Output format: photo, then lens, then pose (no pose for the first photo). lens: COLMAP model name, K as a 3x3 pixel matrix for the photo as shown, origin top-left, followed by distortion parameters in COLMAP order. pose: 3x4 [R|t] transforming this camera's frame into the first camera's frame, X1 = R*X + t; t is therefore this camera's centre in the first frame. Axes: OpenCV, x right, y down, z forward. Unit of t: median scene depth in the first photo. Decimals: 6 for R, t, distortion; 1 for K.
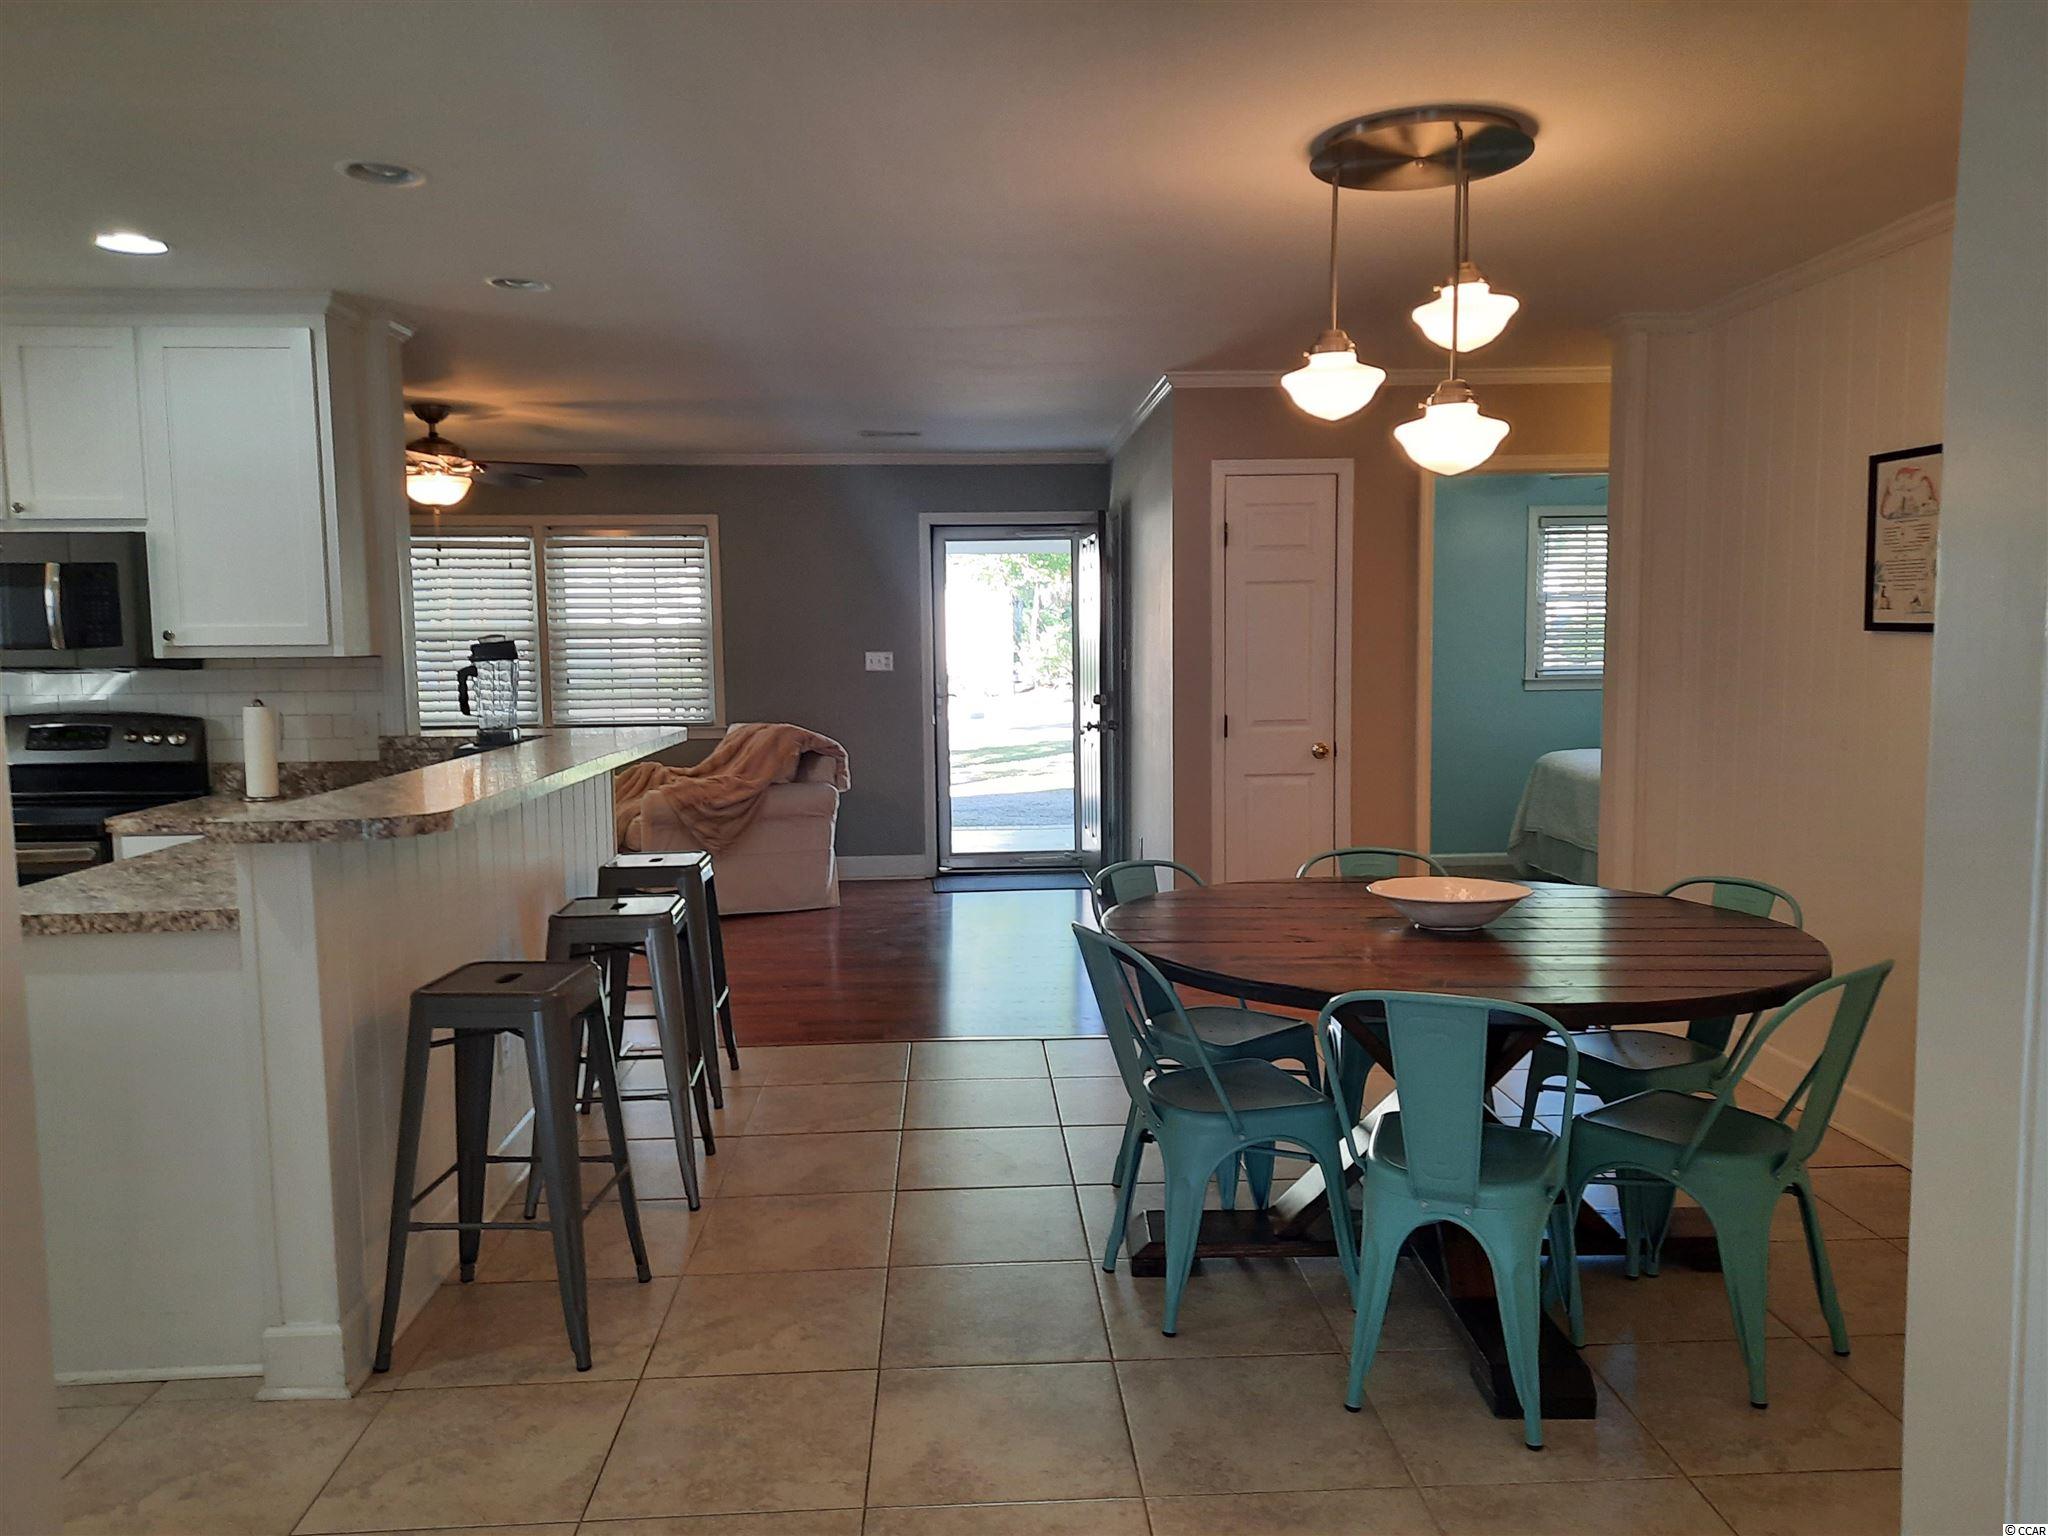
lens RADIAL K [[1489.8, 0, 1033.0], [0, 1489.8, 766.3], [0, 0, 1]] dist [0.055618, -0.048304]
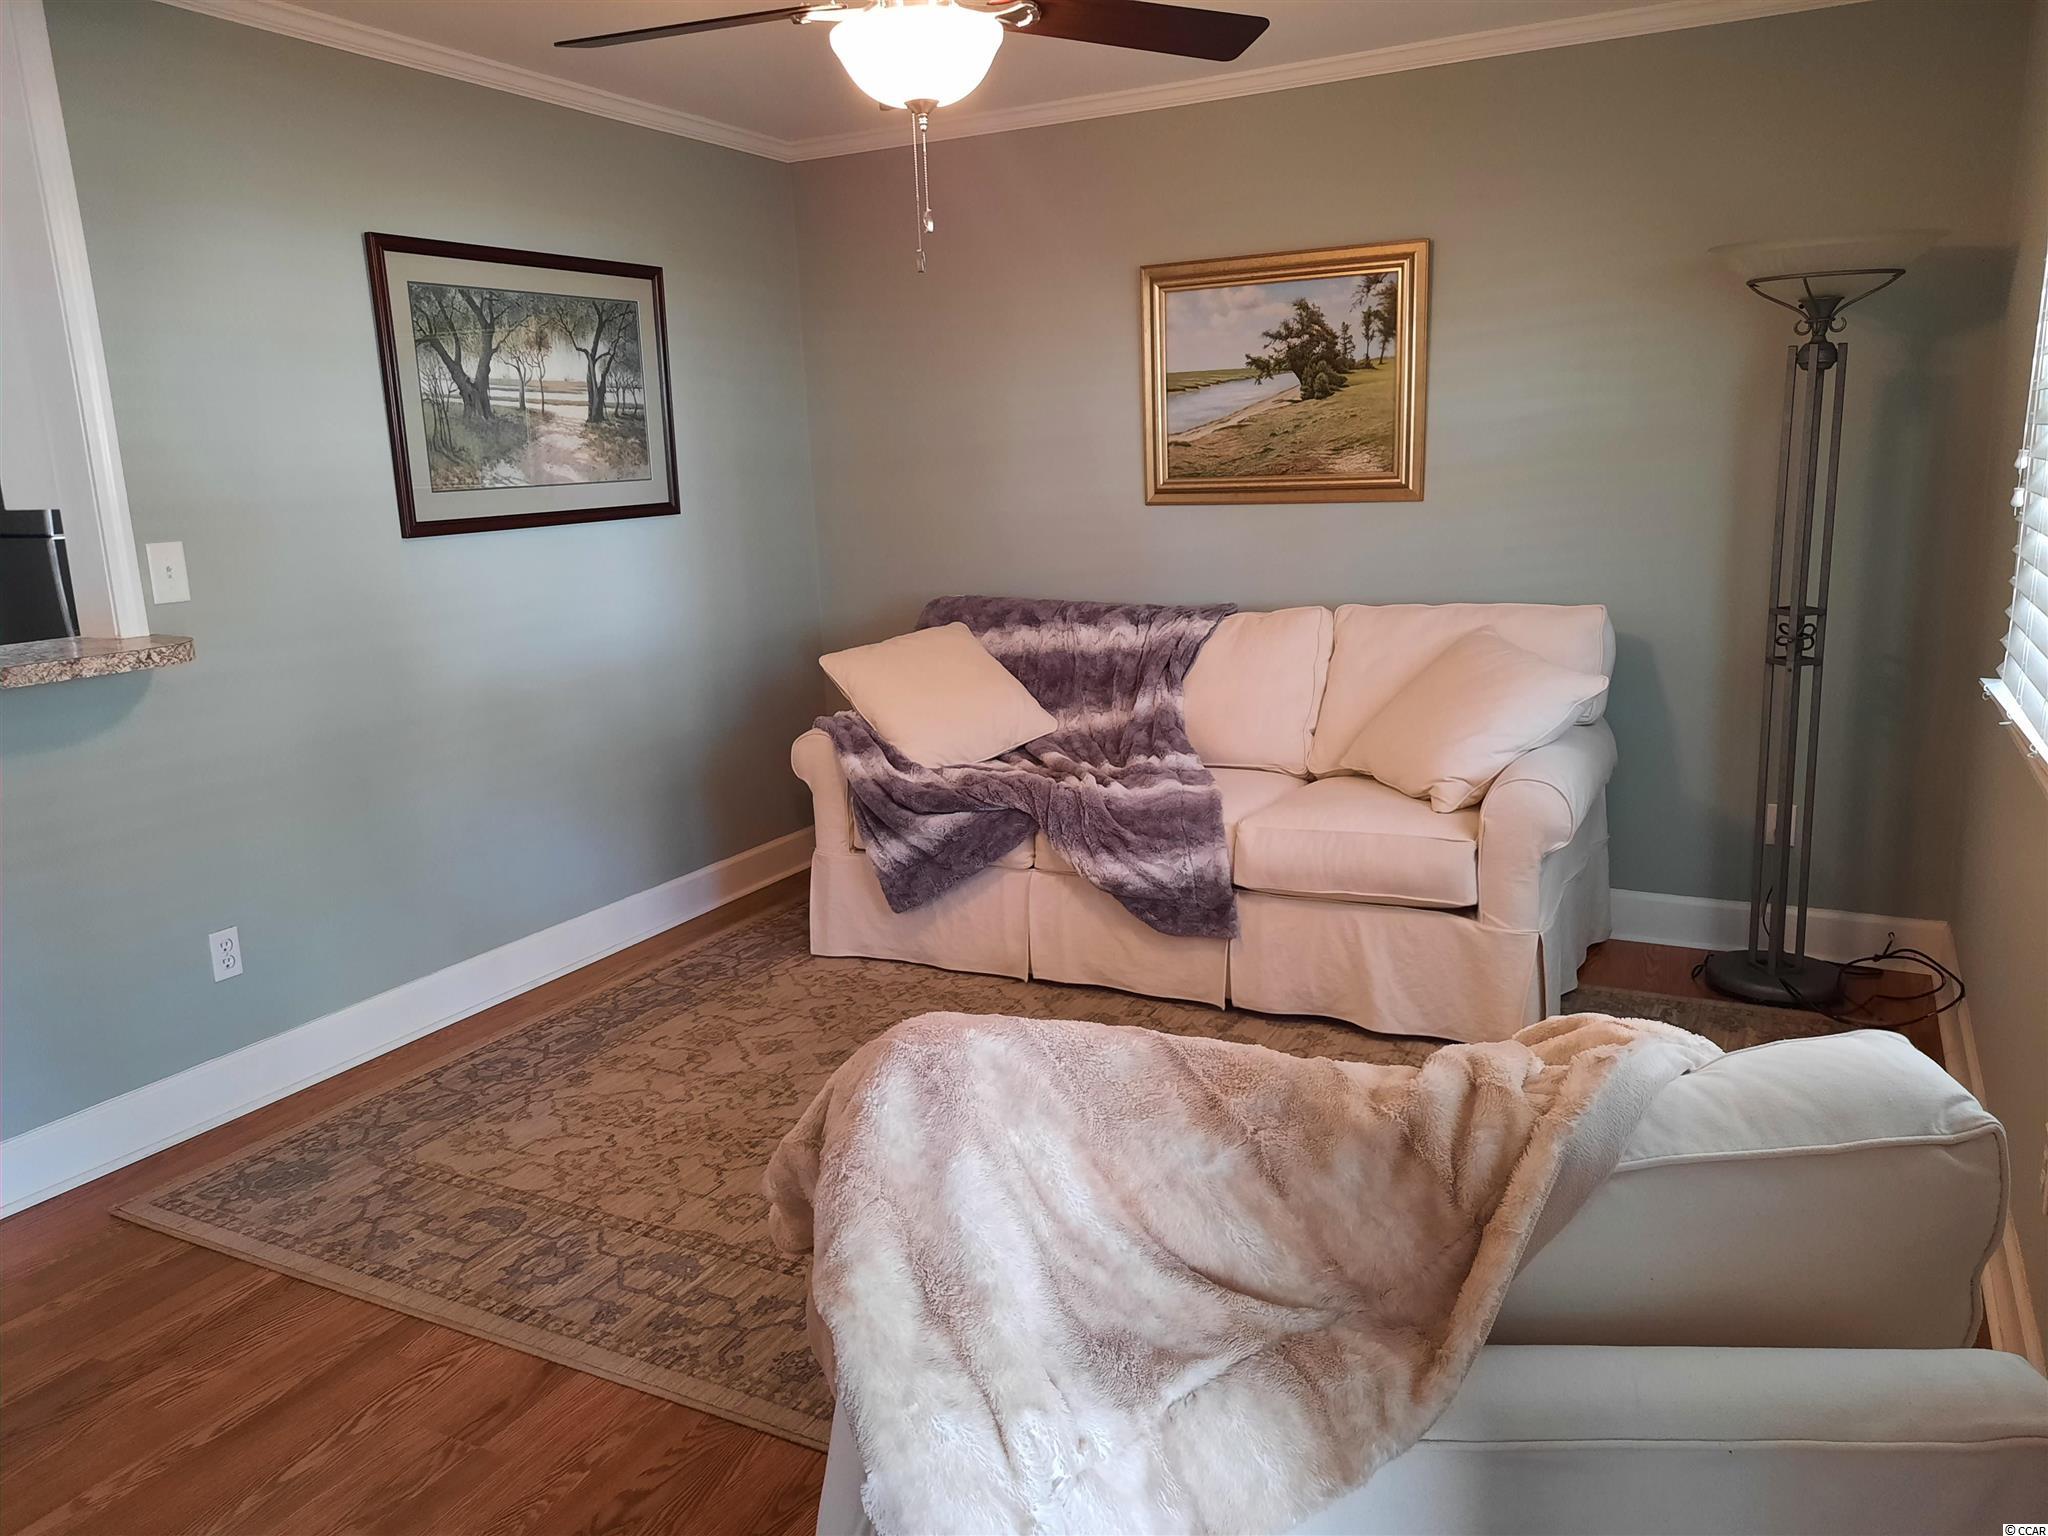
lens RADIAL K [[1489.8, 0, 1021.6], [0, 1489.8, 776.8], [0, 0, 1]] dist [0.055618, -0.048304]
pose [[-0.508535, 0.209565, -0.835150, -0.068718], [-0.036737, 0.963766, 0.264209, -0.153498], [0.860257, 0.165040, -0.482410, 1.723750]]
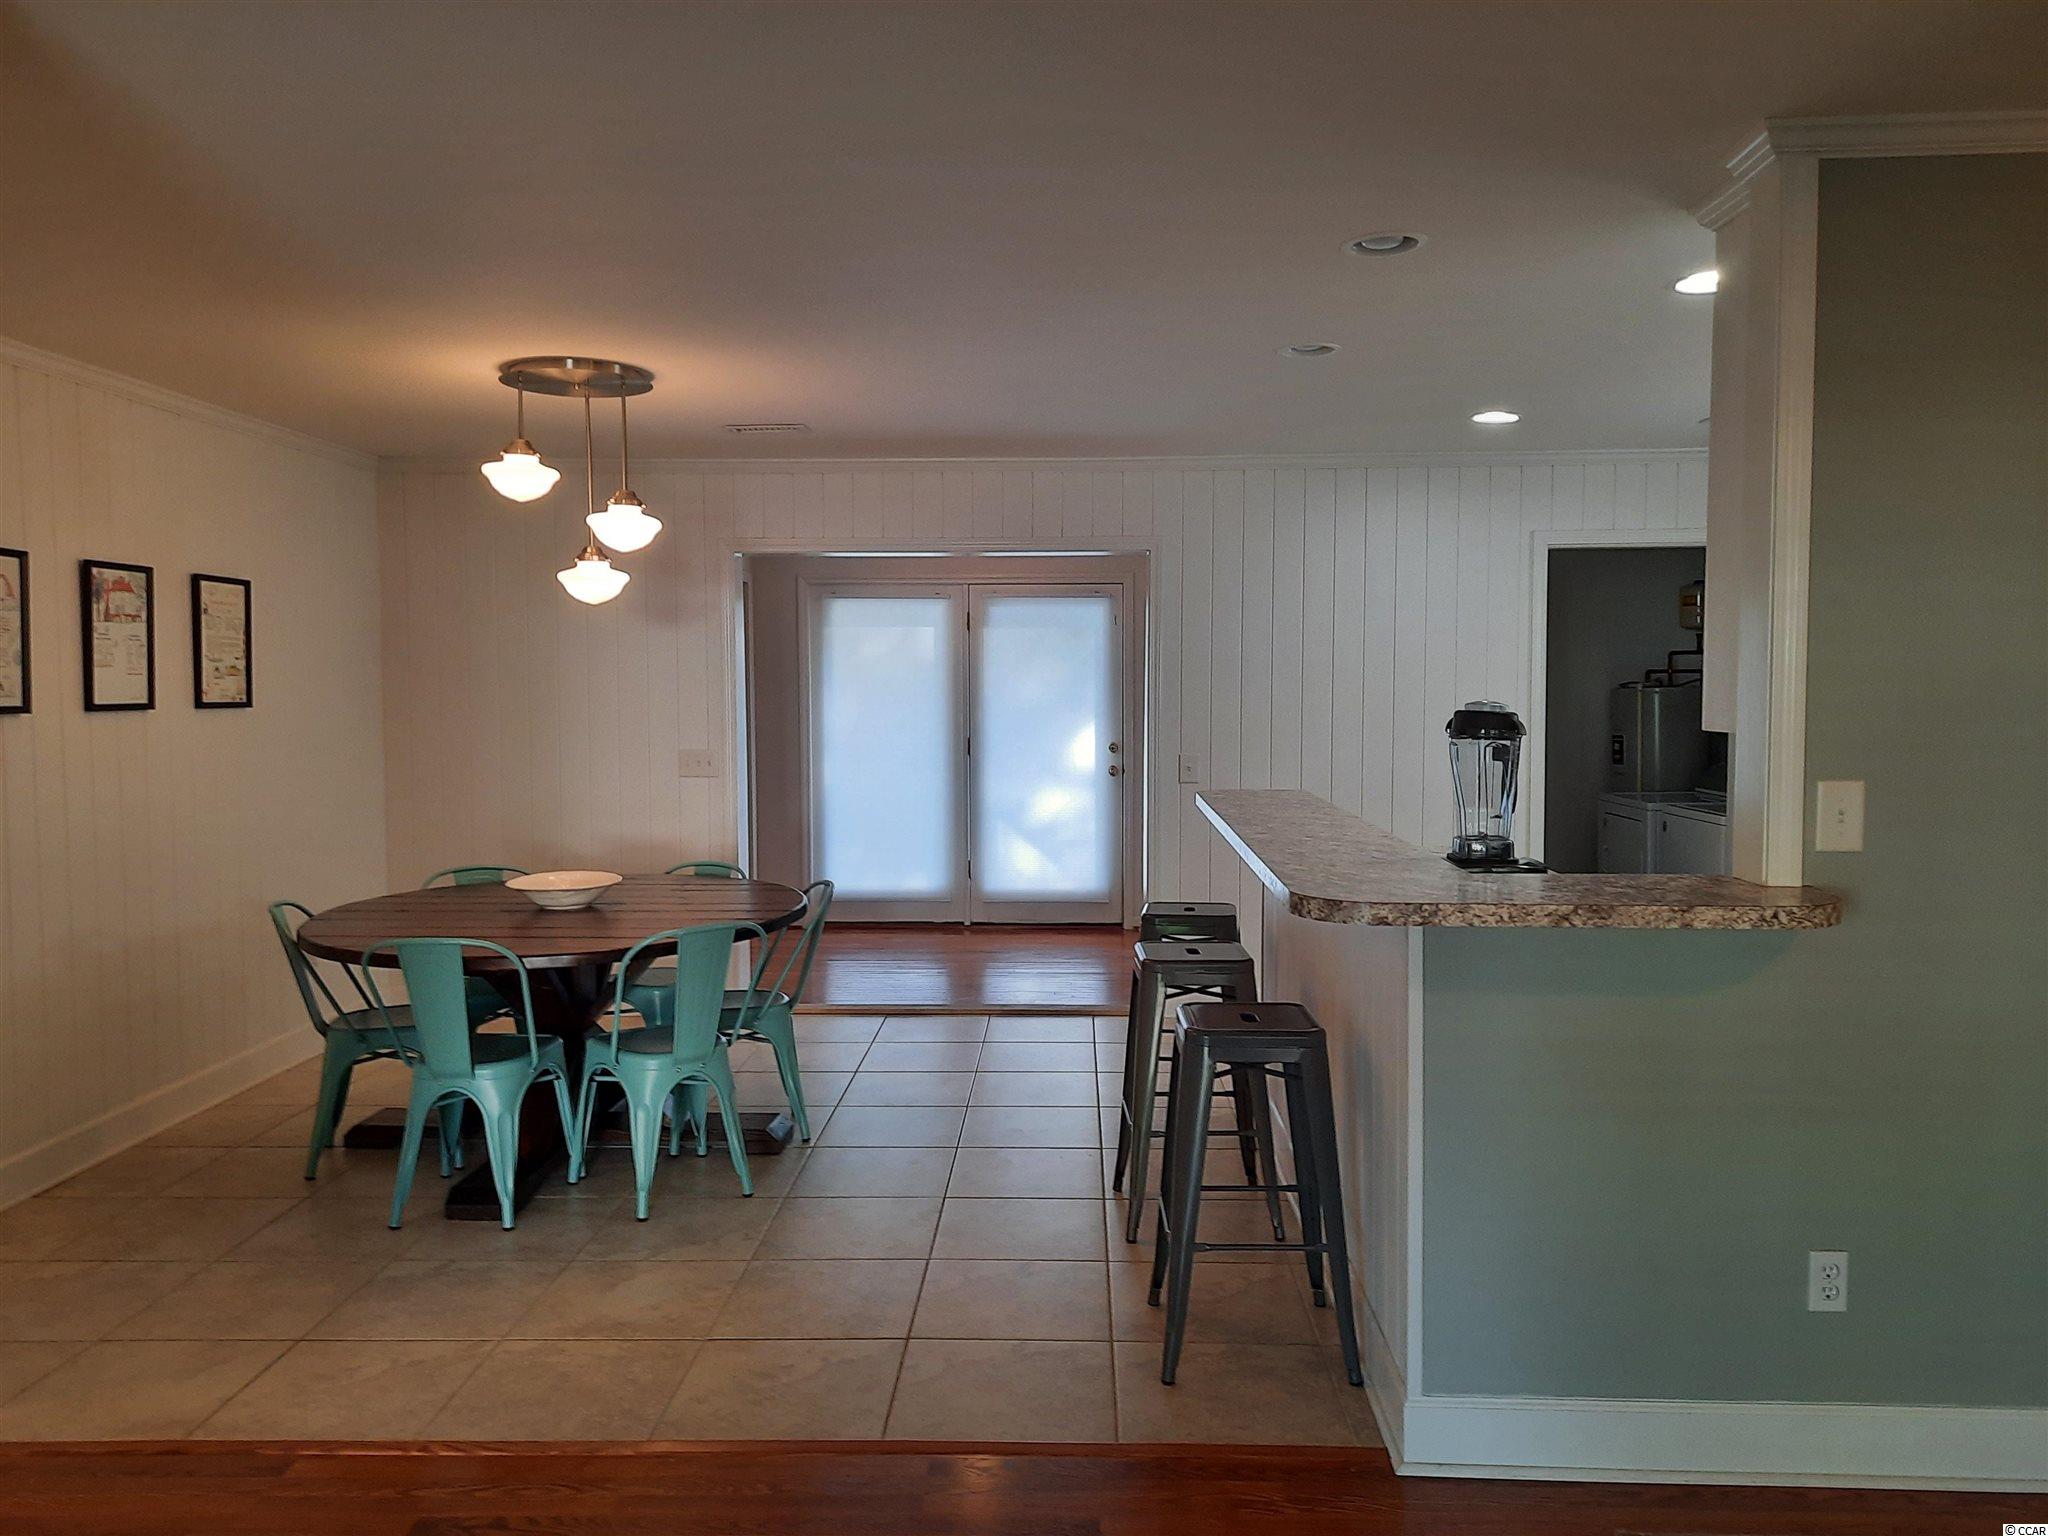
lens RADIAL K [[1489.8, 0, 1023.0], [0, 1489.8, 766.2], [0, 0, 1]] dist [0.055618, -0.048304]
pose [[-0.996266, 0.009046, 0.085866, -0.201413], [0.021367, 0.989393, 0.143687, -0.156194], [-0.083656, 0.144985, -0.985891, 1.637429]]
